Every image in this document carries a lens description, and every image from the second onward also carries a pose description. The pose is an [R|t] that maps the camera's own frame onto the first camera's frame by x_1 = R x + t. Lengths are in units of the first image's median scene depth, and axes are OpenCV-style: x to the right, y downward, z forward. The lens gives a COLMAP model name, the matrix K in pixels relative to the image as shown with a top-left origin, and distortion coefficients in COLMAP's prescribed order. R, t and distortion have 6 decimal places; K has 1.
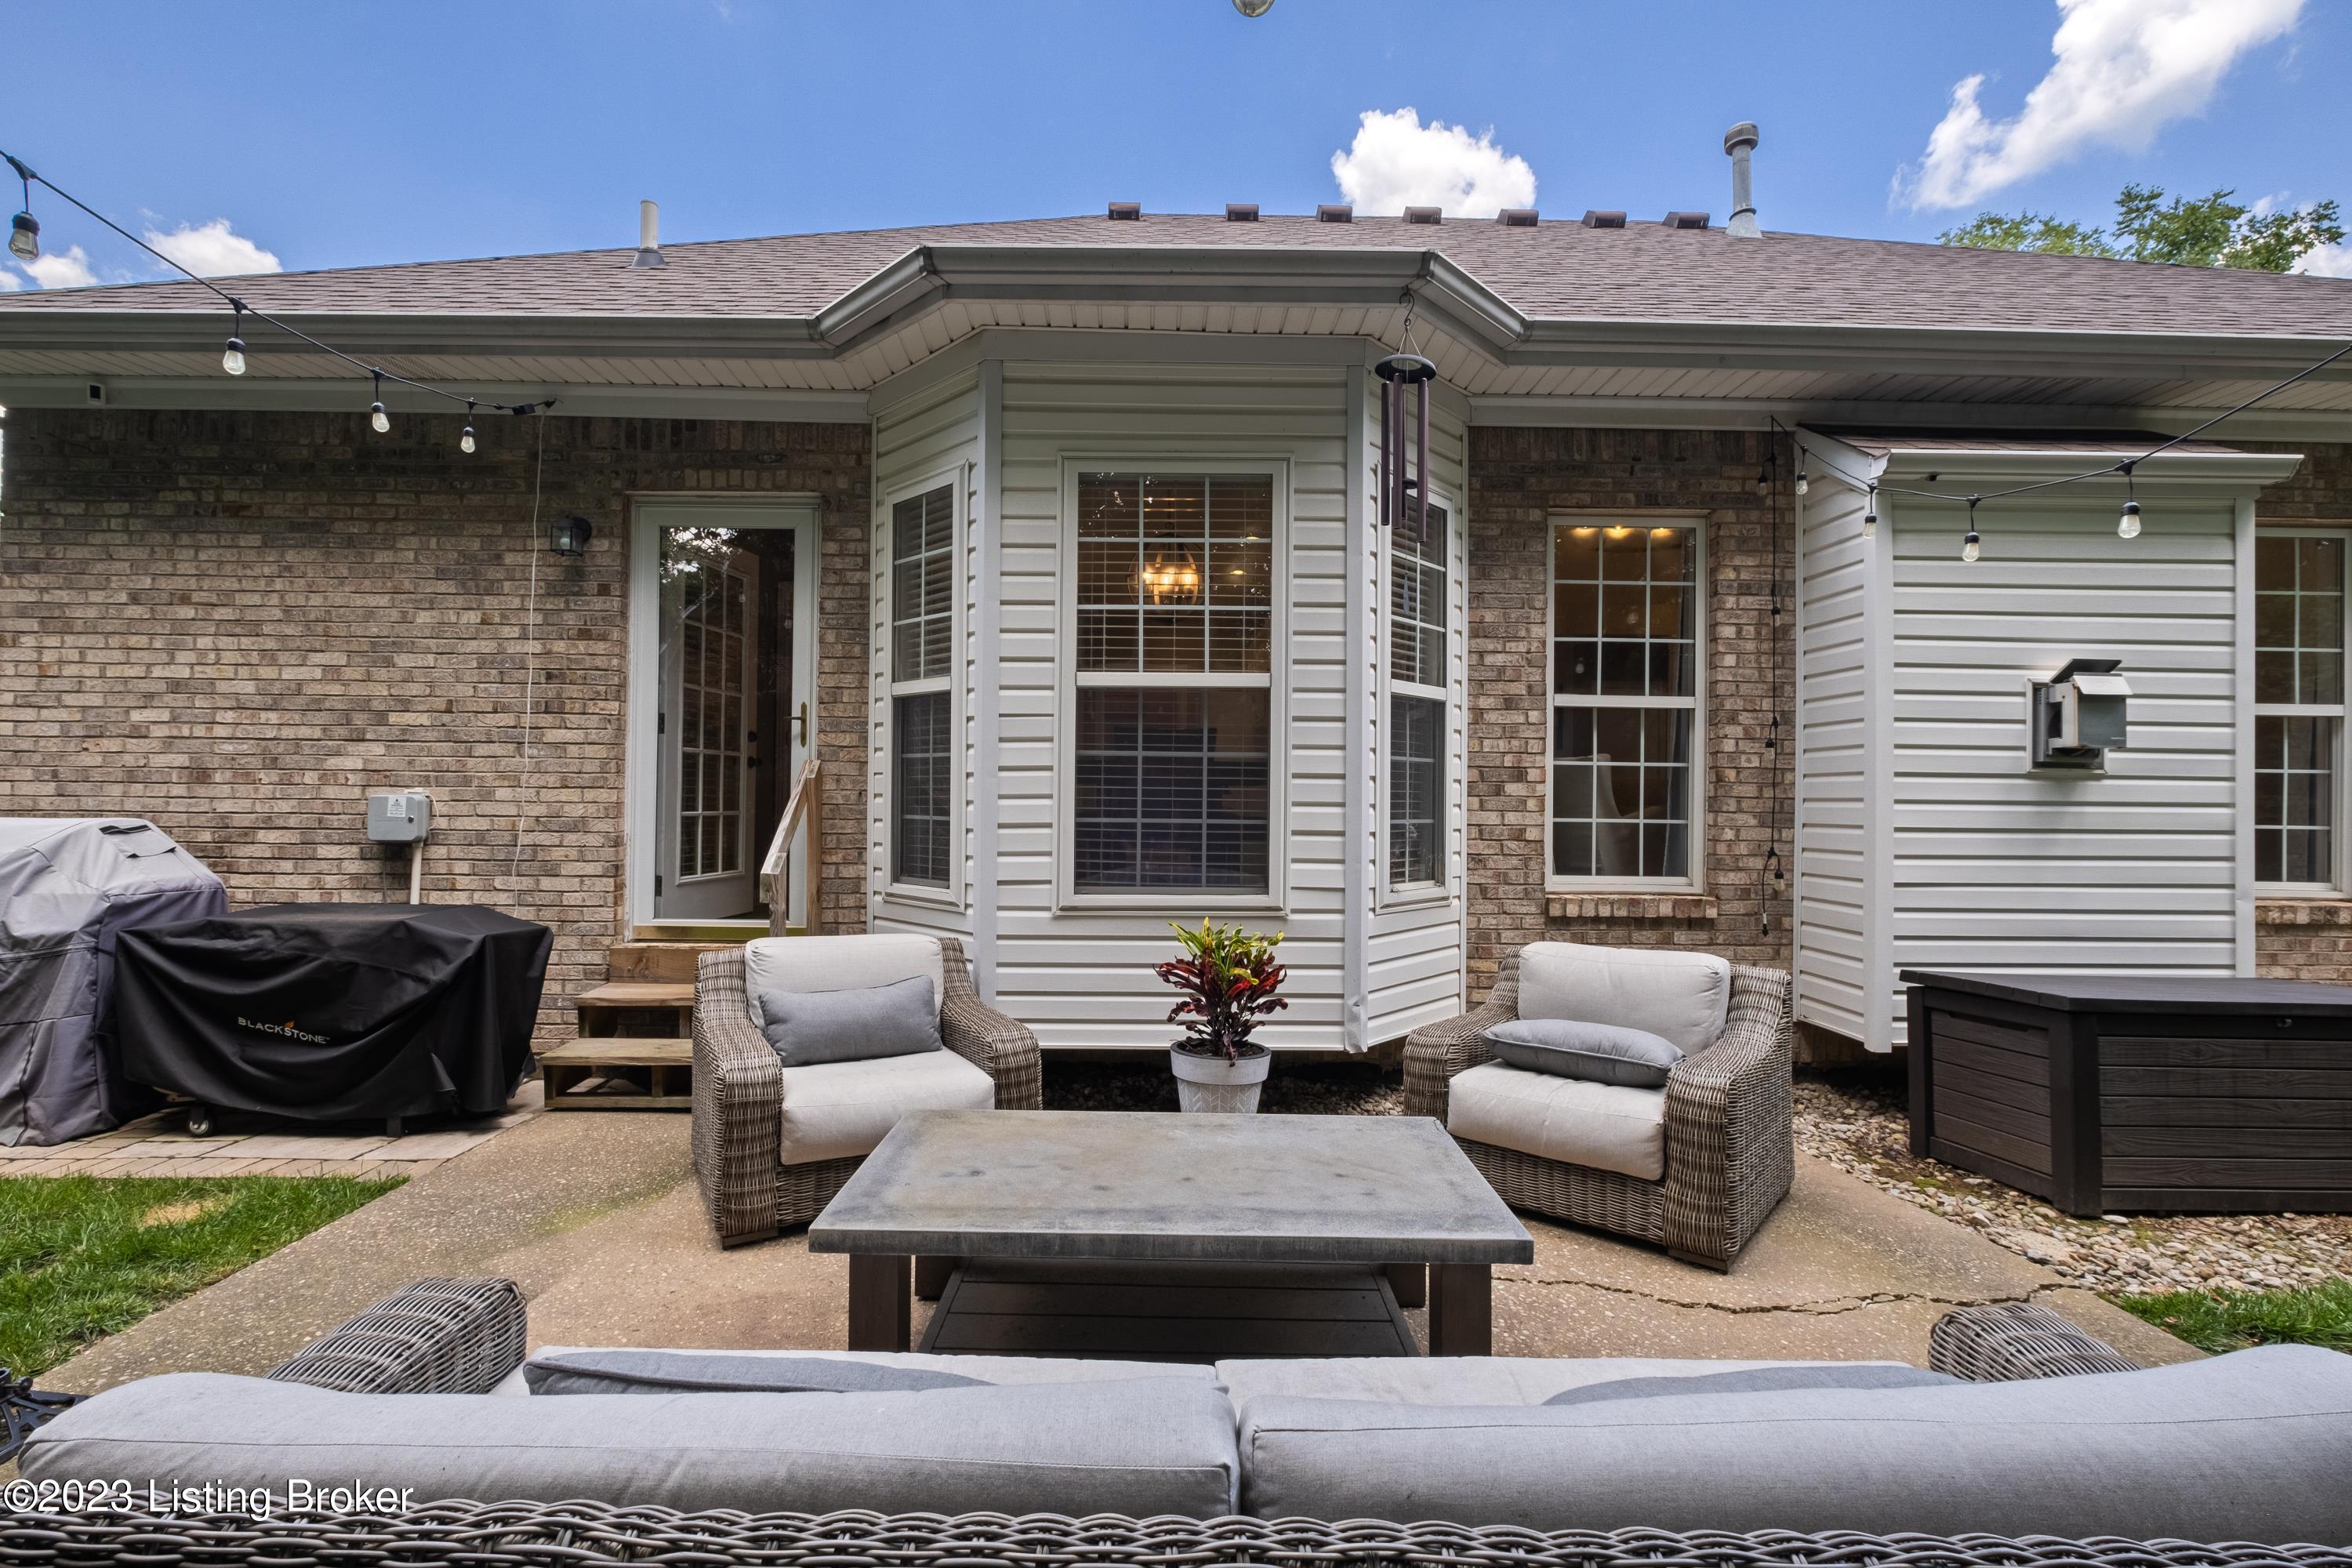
lens RADIAL K [[1027.7, 0, 1175.5], [0, 1027.7, 783.0], [0, 0, 1]] dist [-0.015611, 0.000461]
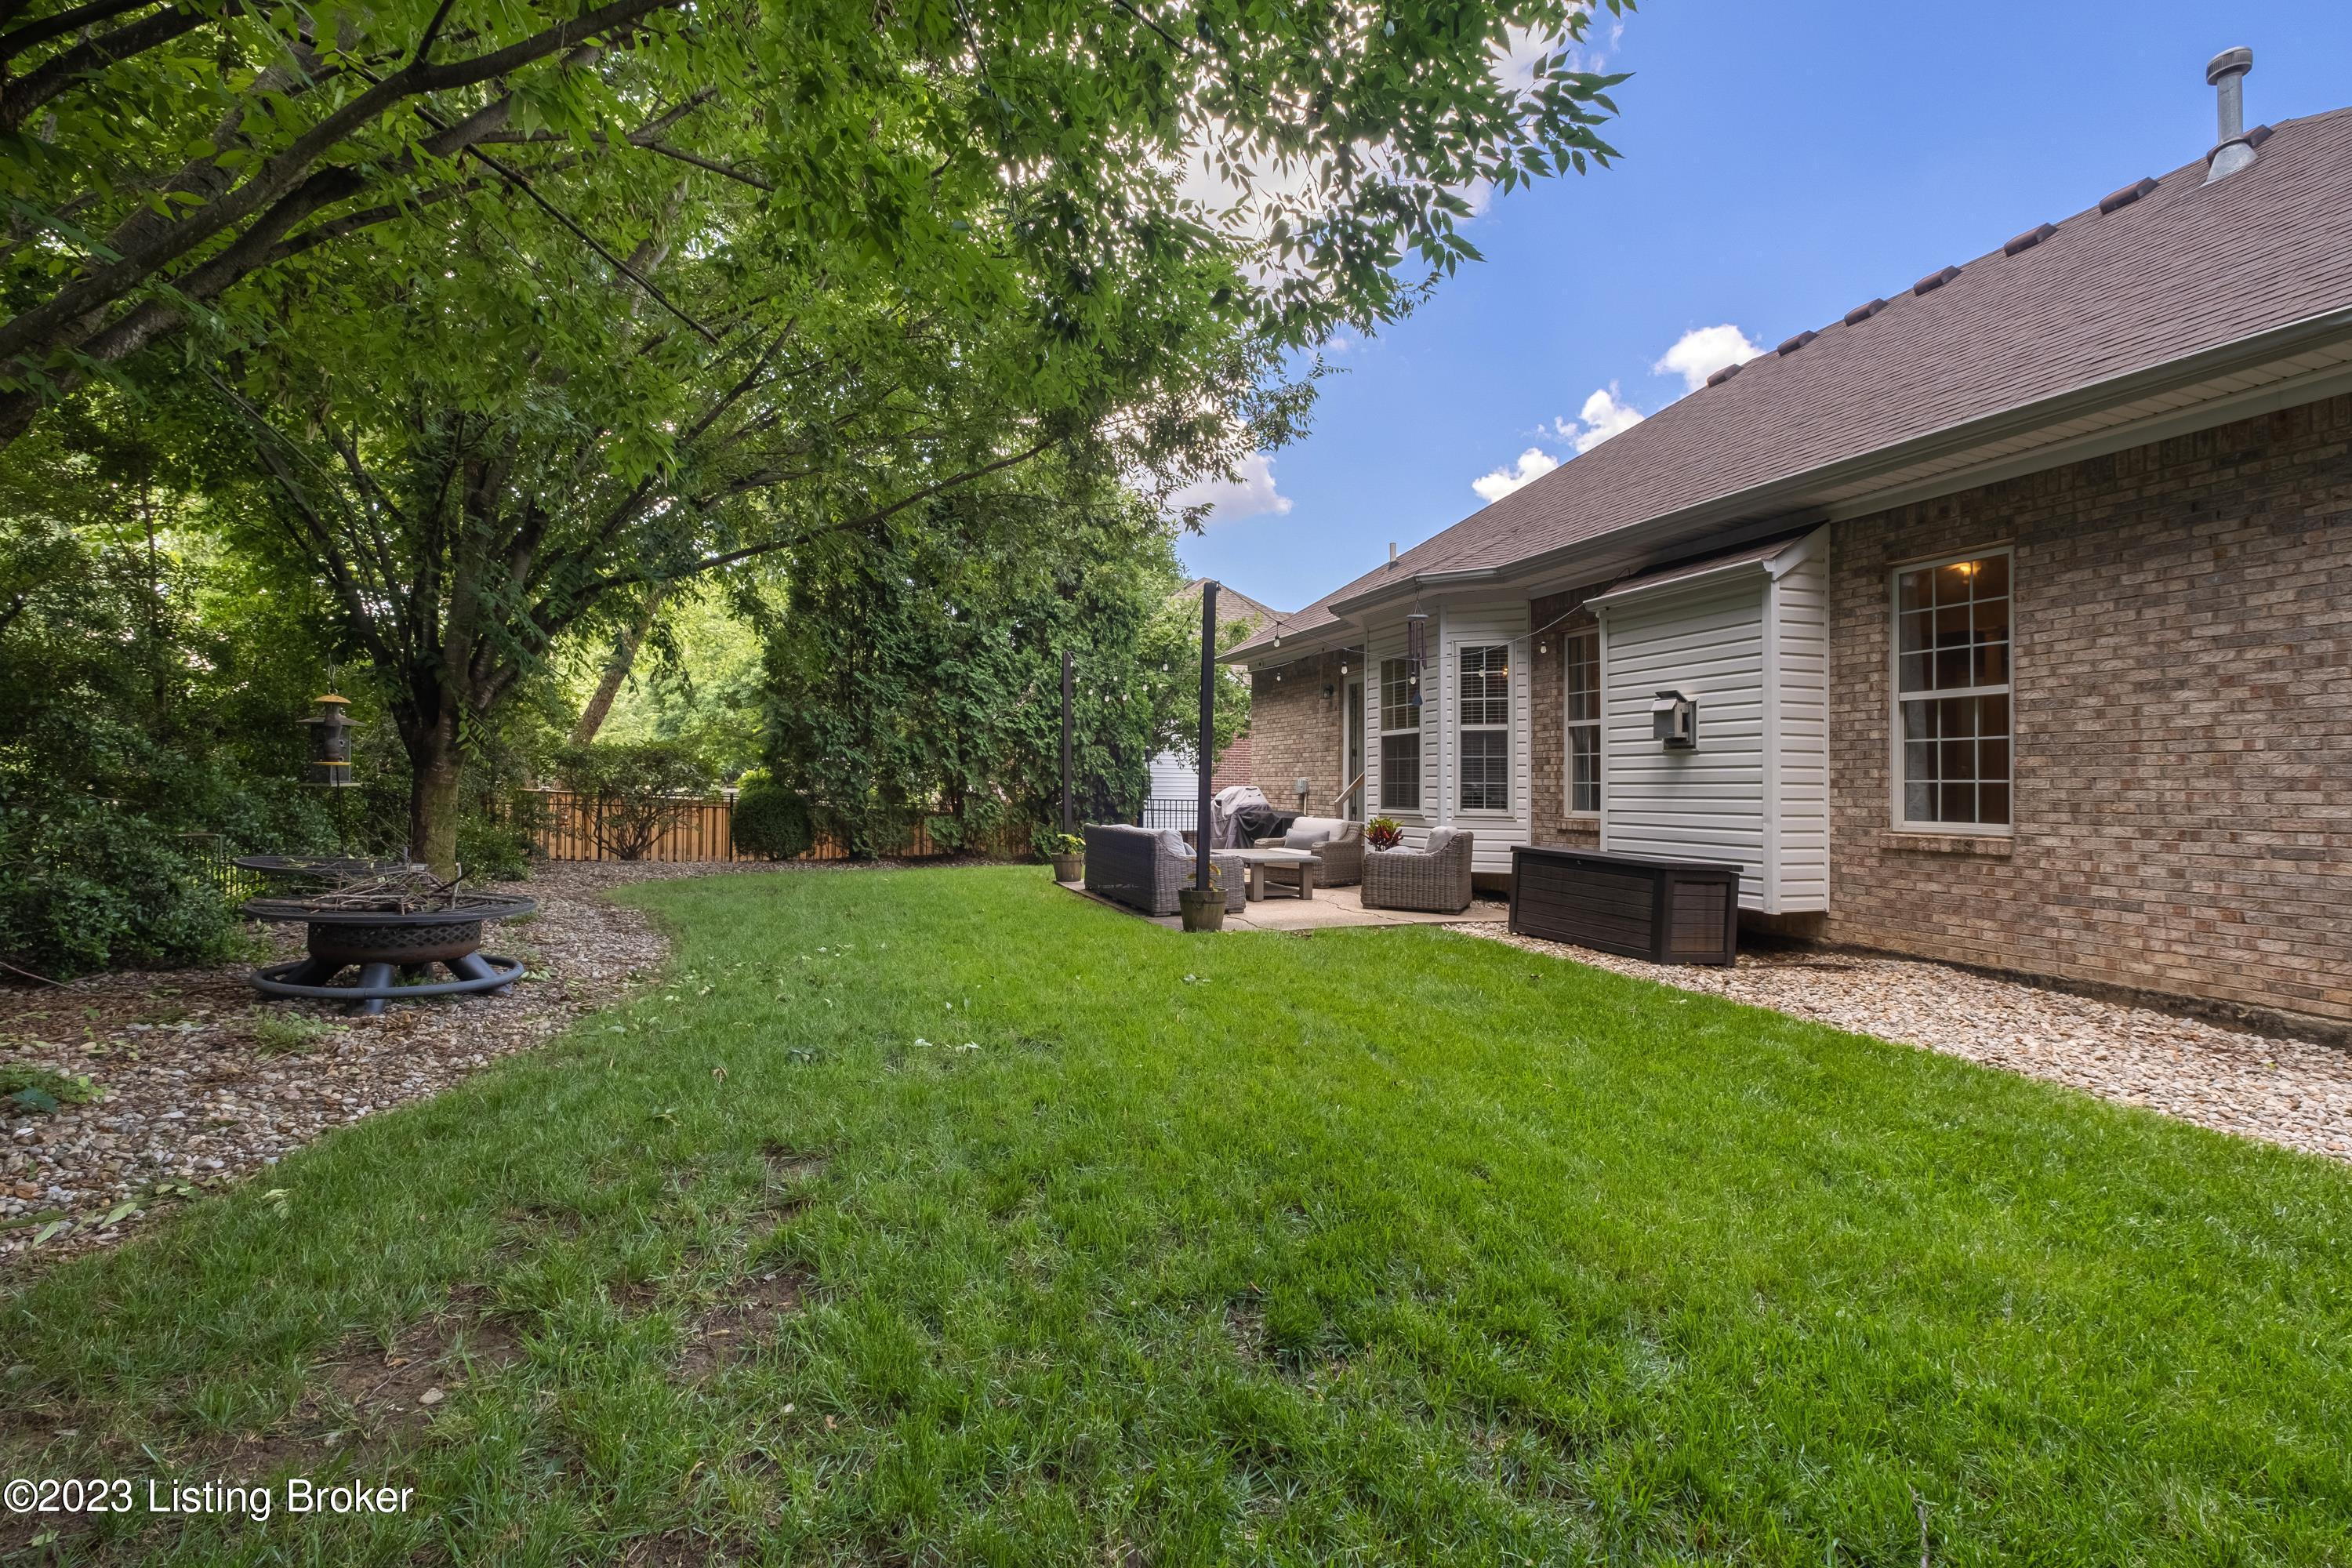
lens RADIAL K [[1027.7, 0, 1176.3], [0, 1027.7, 786.0], [0, 0, 1]] dist [-0.015611, 0.000461]
pose [[0.327900, -0.011381, -0.944644, 2.072211], [0.008095, 0.999925, -0.009237, 0.055845], [0.944678, -0.004618, 0.327967, -0.423961]]
